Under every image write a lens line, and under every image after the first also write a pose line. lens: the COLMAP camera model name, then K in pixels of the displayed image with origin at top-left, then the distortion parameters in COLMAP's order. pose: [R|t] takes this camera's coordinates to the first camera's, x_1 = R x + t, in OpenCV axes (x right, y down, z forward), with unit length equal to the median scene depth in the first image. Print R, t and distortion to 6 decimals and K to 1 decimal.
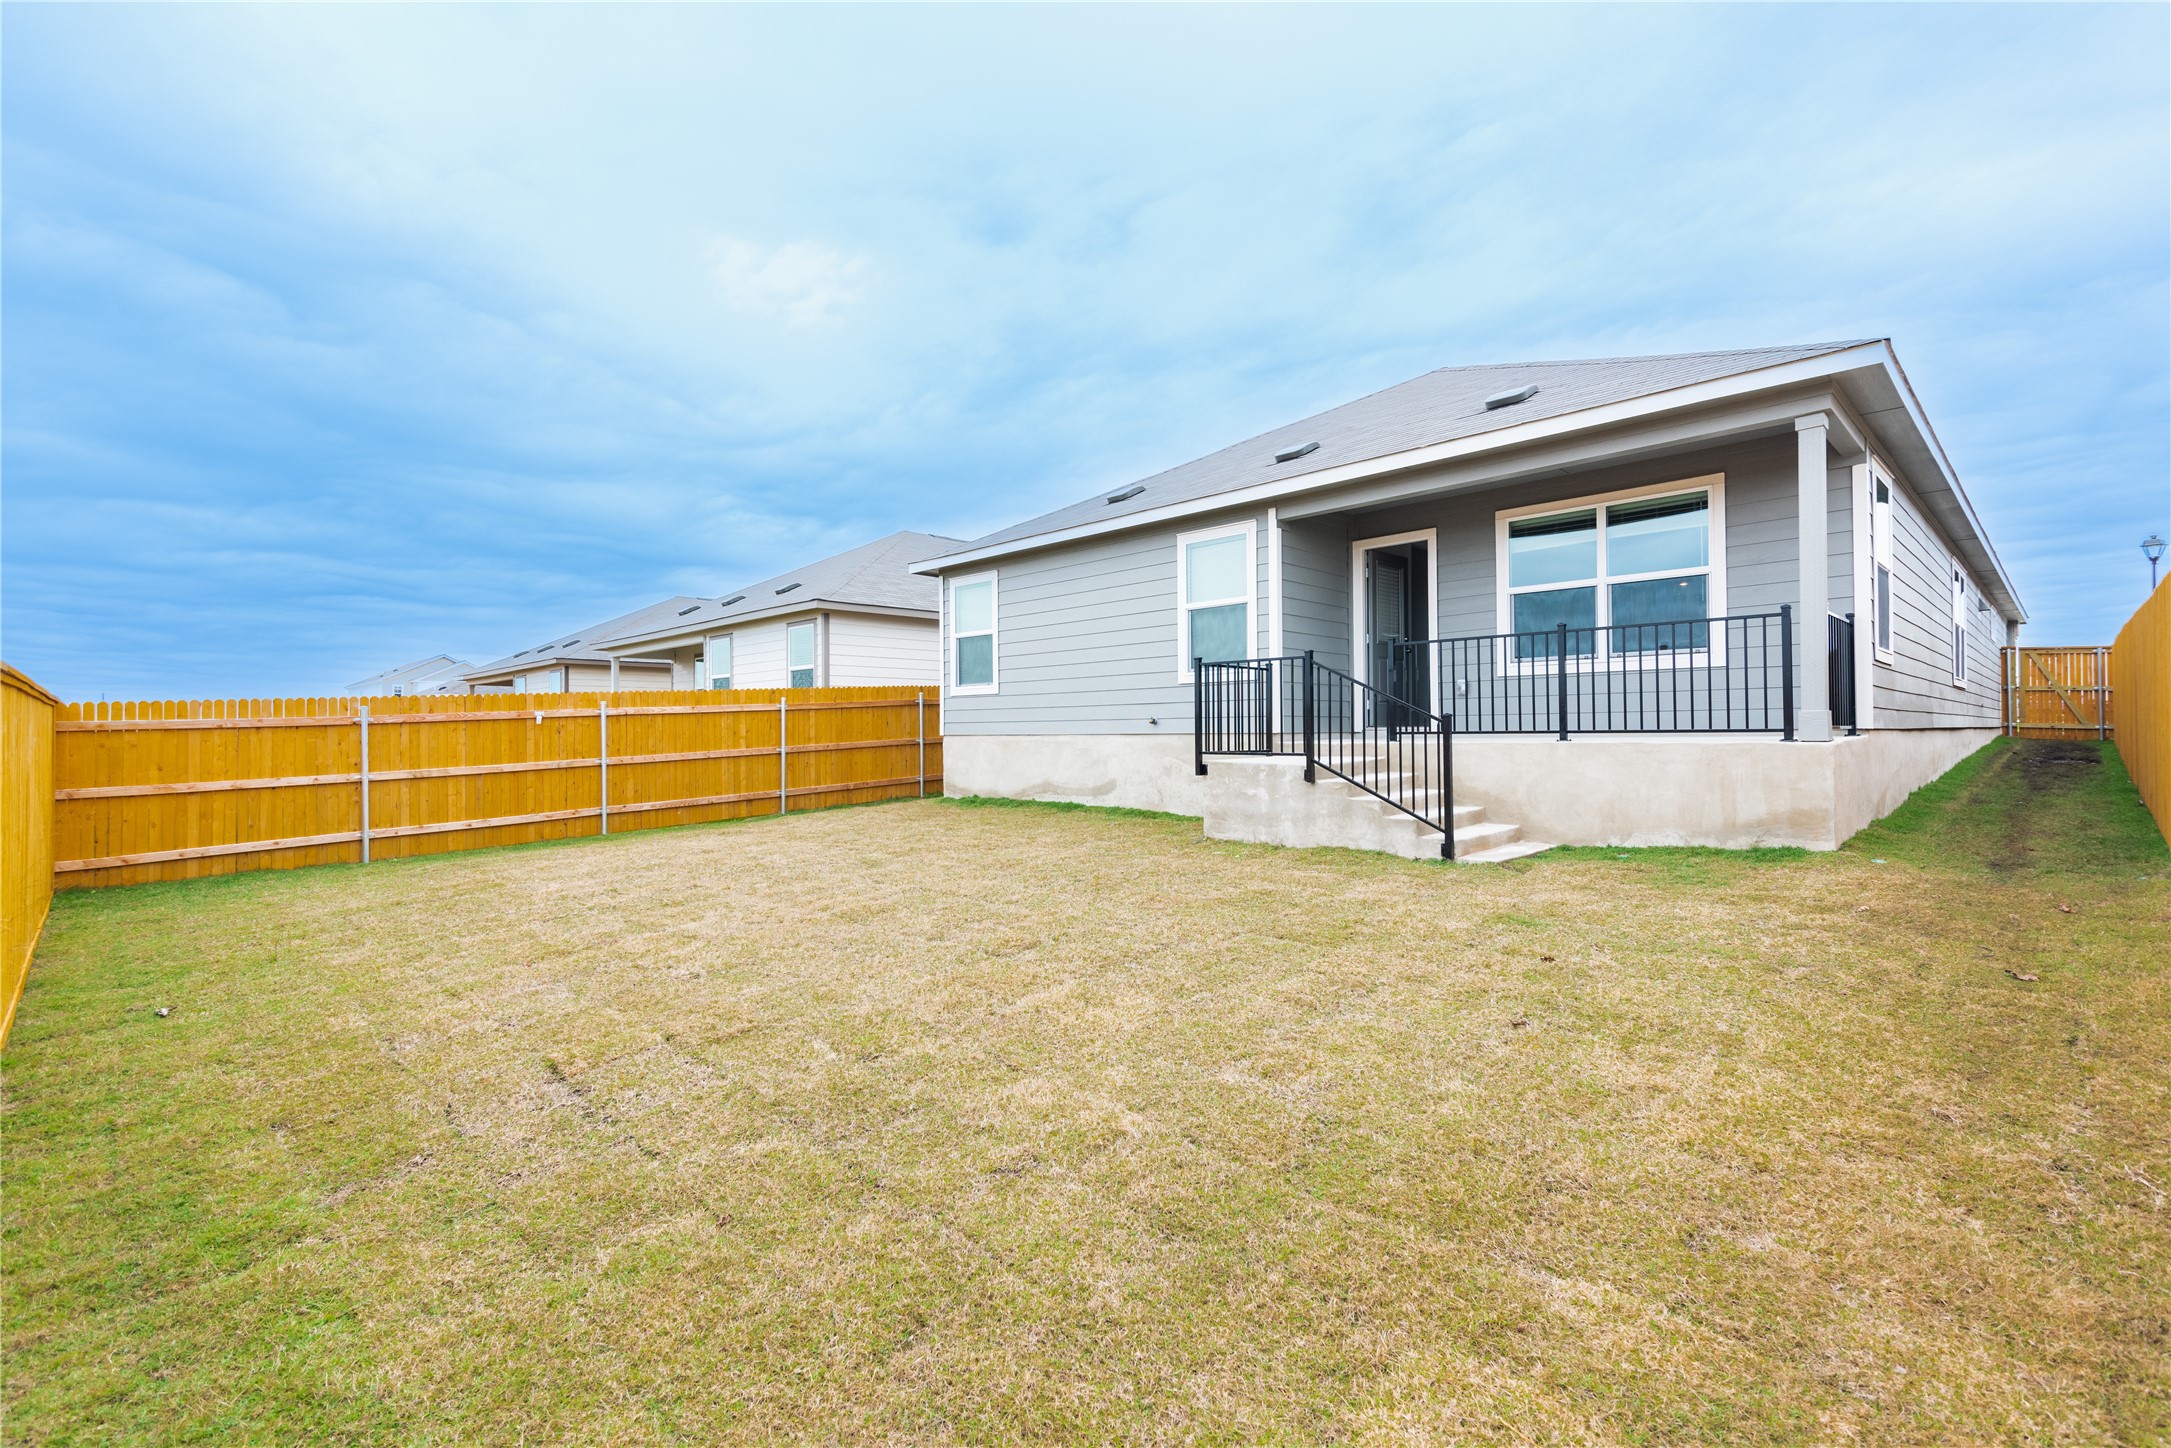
lens RADIAL K [[971.5, 0, 1085.5], [0, 971.5, 724.0], [0, 0, 1]] dist [0.014846, 0.000219]
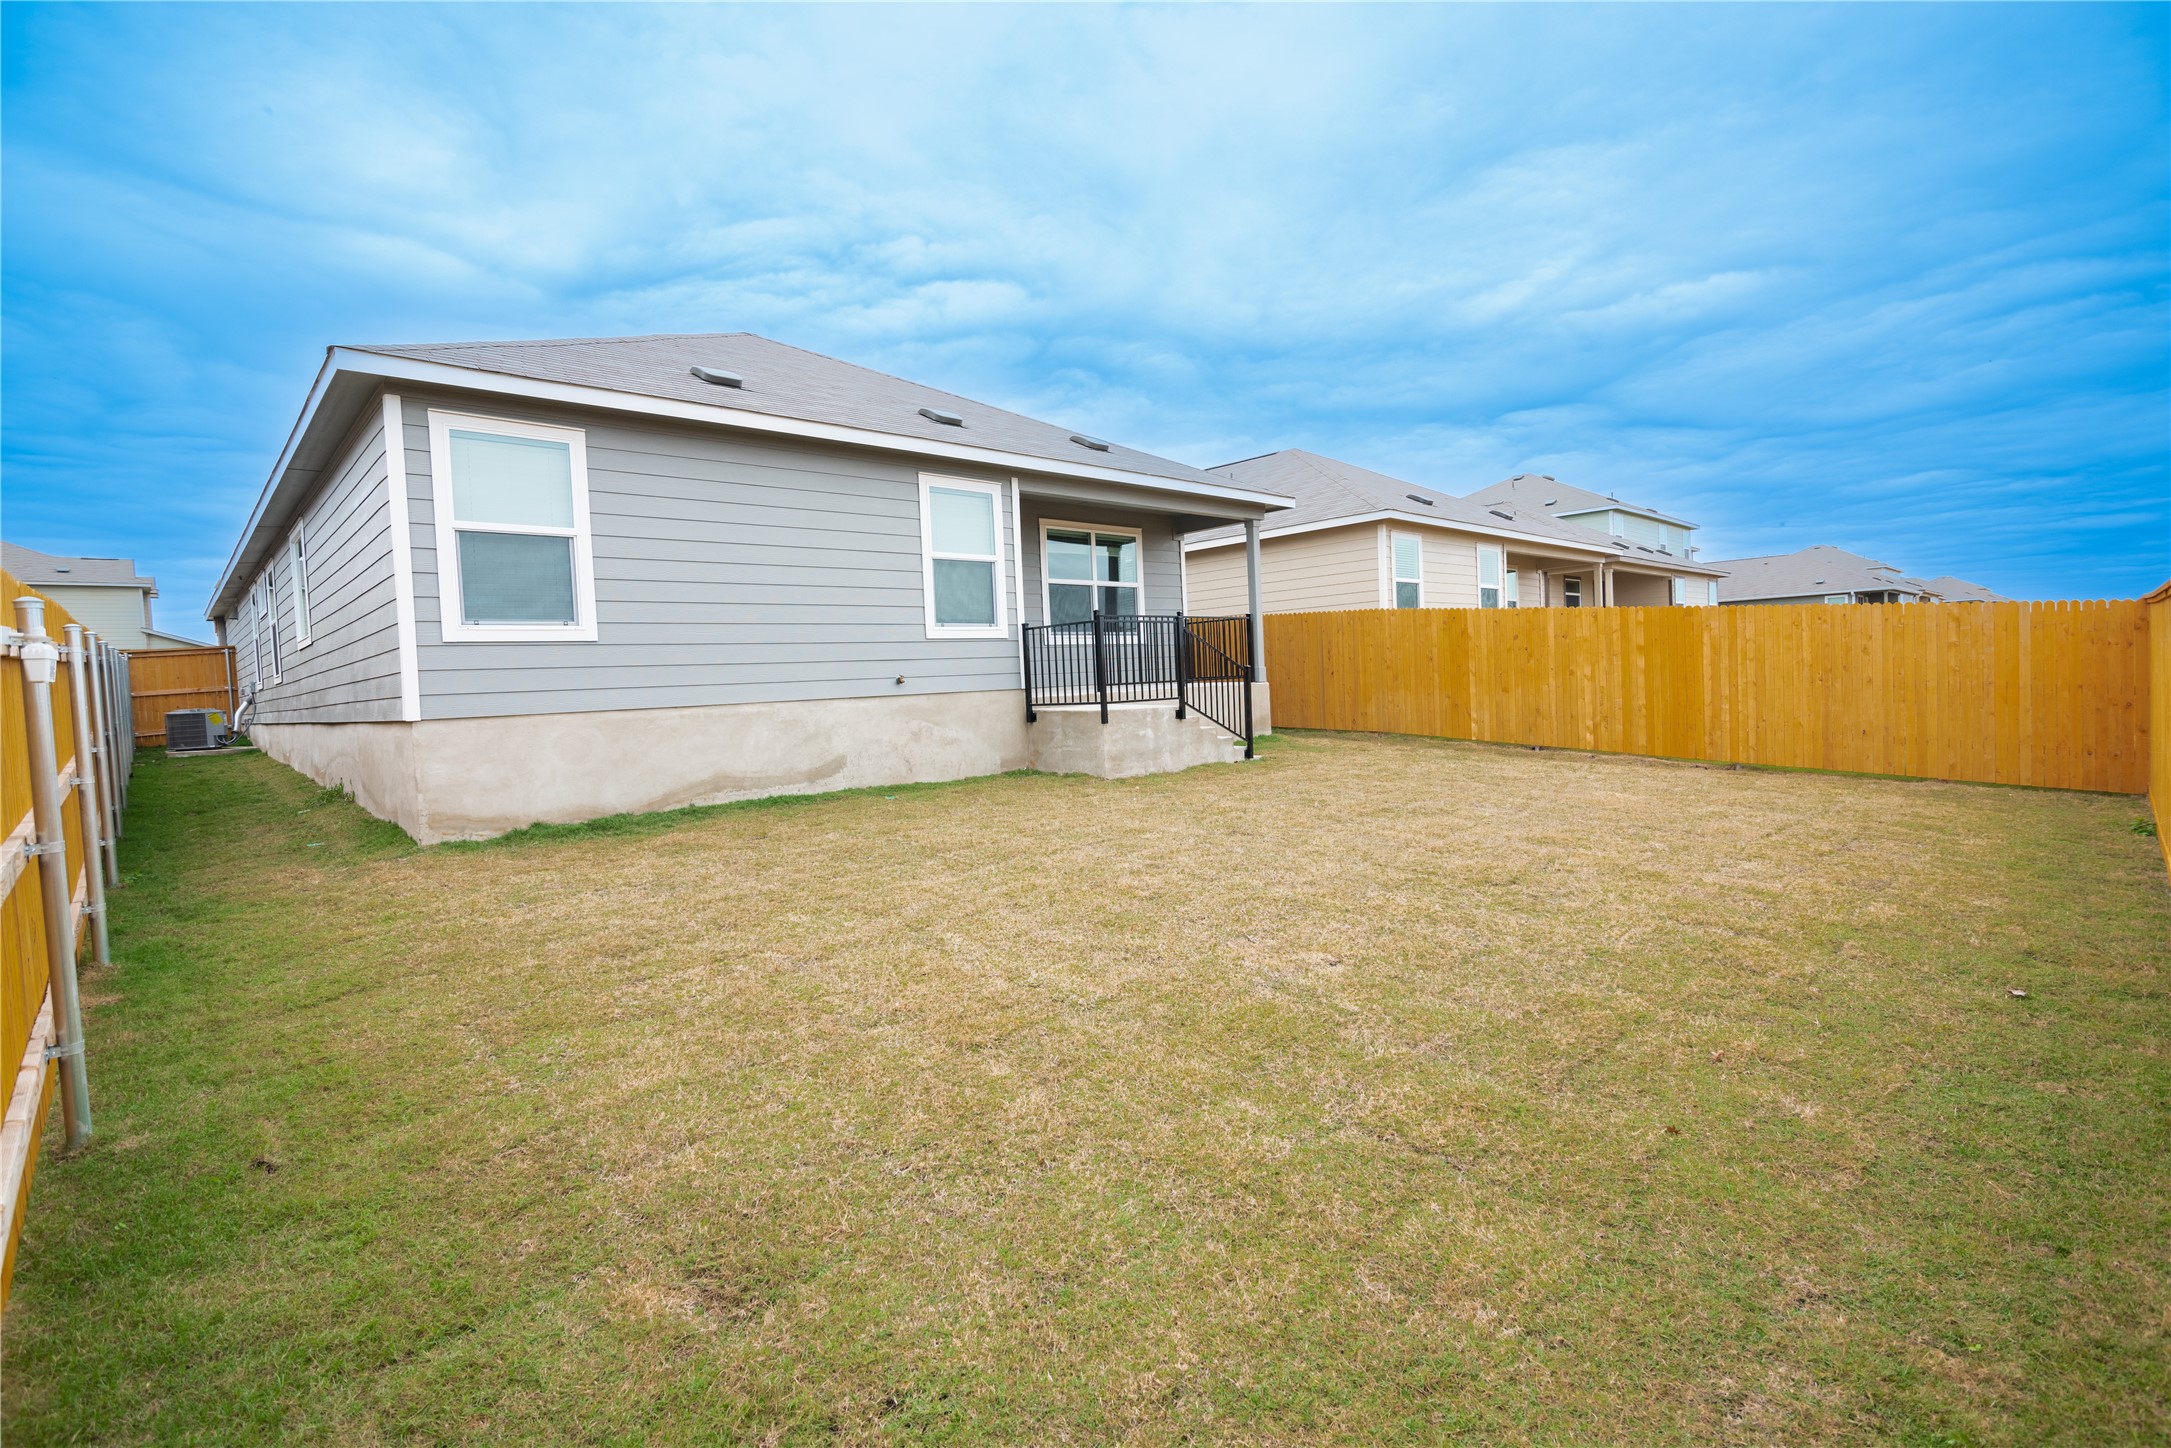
lens RADIAL K [[1001.4, 0, 1085.5], [0, 1001.4, 724.0], [0, 0, 1]] dist [0.007301, -0.000061]
pose [[0.020972, -0.037294, 0.999084, -0.932303], [0.037913, 0.998615, 0.036481, 0.010685], [-0.999061, 0.037114, 0.022357, 0.926232]]
